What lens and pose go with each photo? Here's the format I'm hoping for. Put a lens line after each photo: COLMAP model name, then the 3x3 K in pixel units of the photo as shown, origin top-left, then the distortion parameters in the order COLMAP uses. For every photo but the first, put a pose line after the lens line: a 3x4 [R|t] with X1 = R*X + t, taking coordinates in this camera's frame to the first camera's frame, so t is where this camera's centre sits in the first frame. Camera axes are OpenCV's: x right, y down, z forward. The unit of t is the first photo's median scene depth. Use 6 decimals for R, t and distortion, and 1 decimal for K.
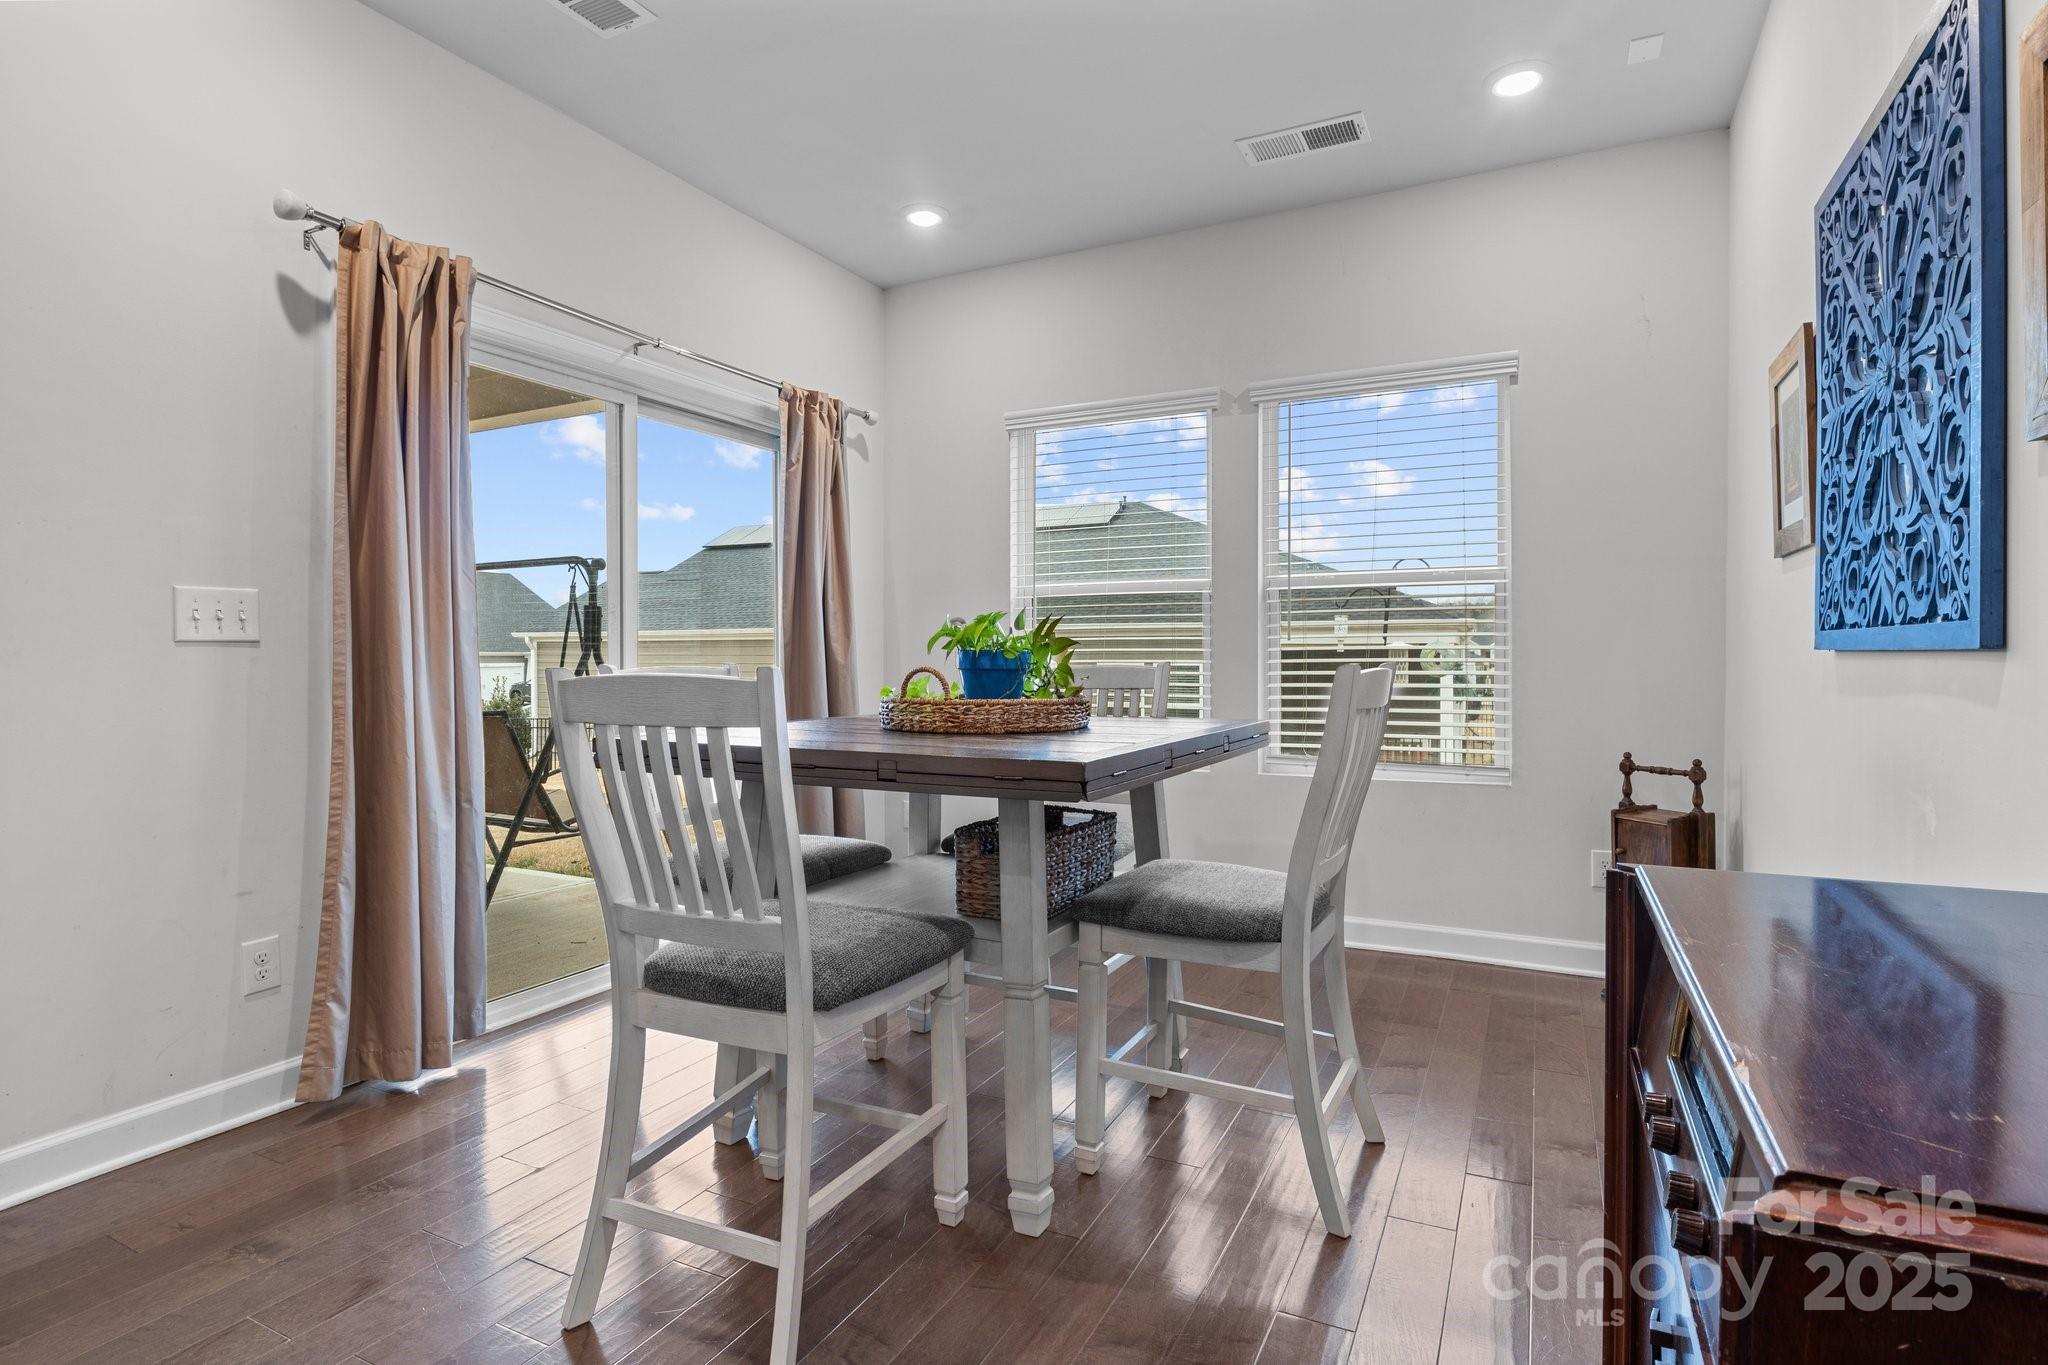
lens RADIAL K [[1022.6, 0, 1025.0], [0, 1022.6, 664.2], [0, 0, 1]] dist [-0.043674, -0.000293]
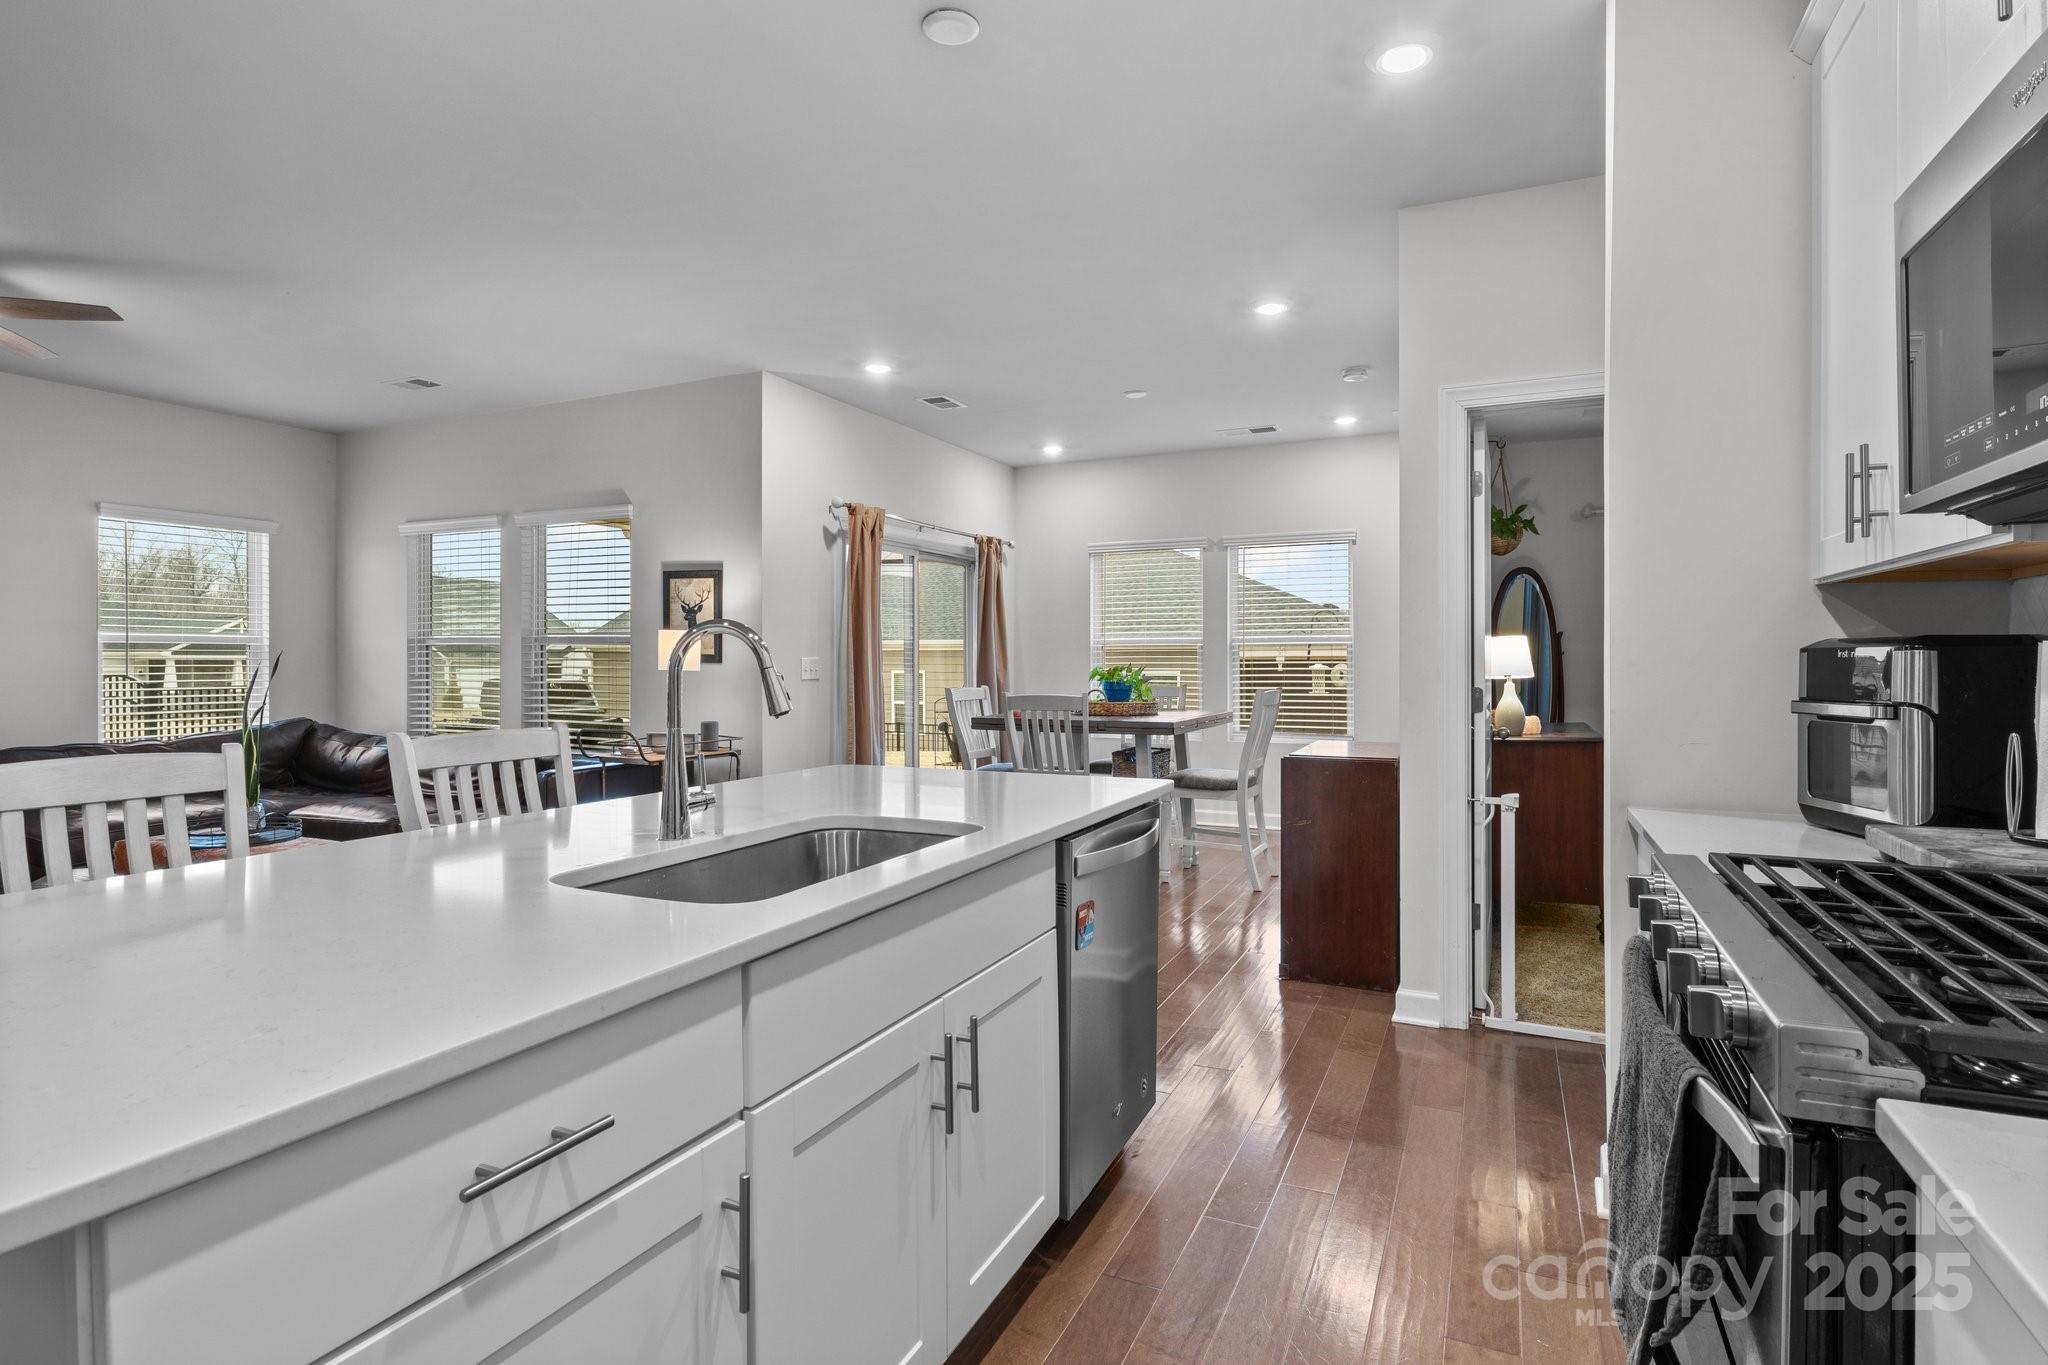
lens RADIAL K [[1008.4, 0, 1019.9], [0, 1008.4, 666.4], [0, 0, 1]] dist [-0.000692, -0.000009]
pose [[0.999819, -0.003681, 0.018648, -0.273079], [0.003674, 0.999993, 0.000420, -0.044362], [-0.018649, -0.000351, 0.999826, -1.231614]]
